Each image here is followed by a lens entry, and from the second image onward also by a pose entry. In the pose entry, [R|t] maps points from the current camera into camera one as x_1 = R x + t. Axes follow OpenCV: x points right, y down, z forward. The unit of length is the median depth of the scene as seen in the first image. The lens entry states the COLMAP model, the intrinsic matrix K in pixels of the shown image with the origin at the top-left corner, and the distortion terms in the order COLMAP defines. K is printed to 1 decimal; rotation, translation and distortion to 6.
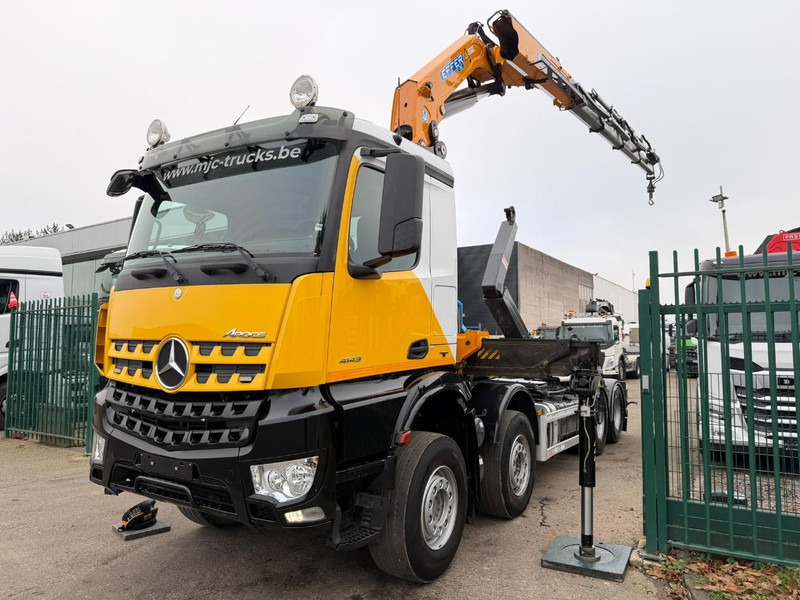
lens RADIAL K [[564.4, 0, 400.0], [0, 564.4, 300.0], [0, 0, 1]] dist [0.001216, 0.003459]
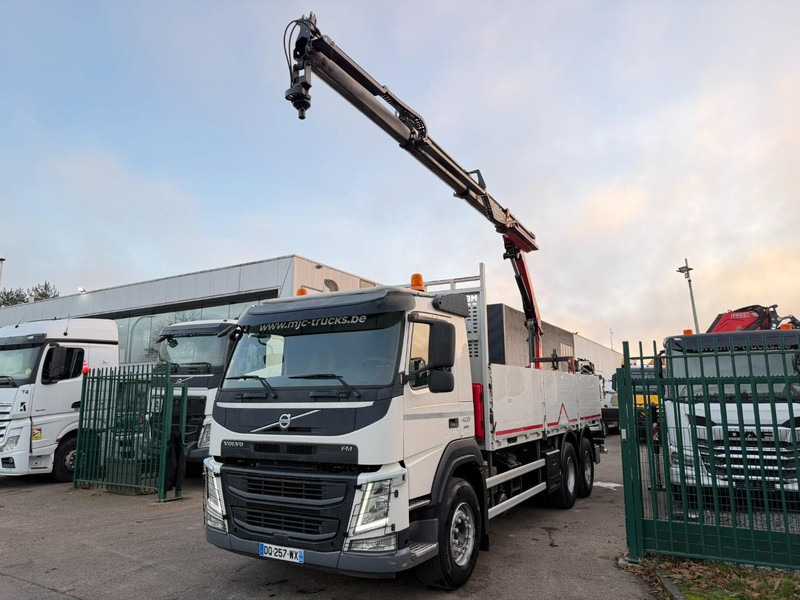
lens RADIAL K [[554.4, 0, 396.0], [0, 554.4, 302.9], [0, 0, 1]] dist [0.035570, -0.025495]
pose [[0.999723, 0.000098, 0.023543, -0.103234], [0.002098, 0.995643, -0.093219, -0.032578], [-0.023450, 0.093243, 0.995367, -0.250575]]
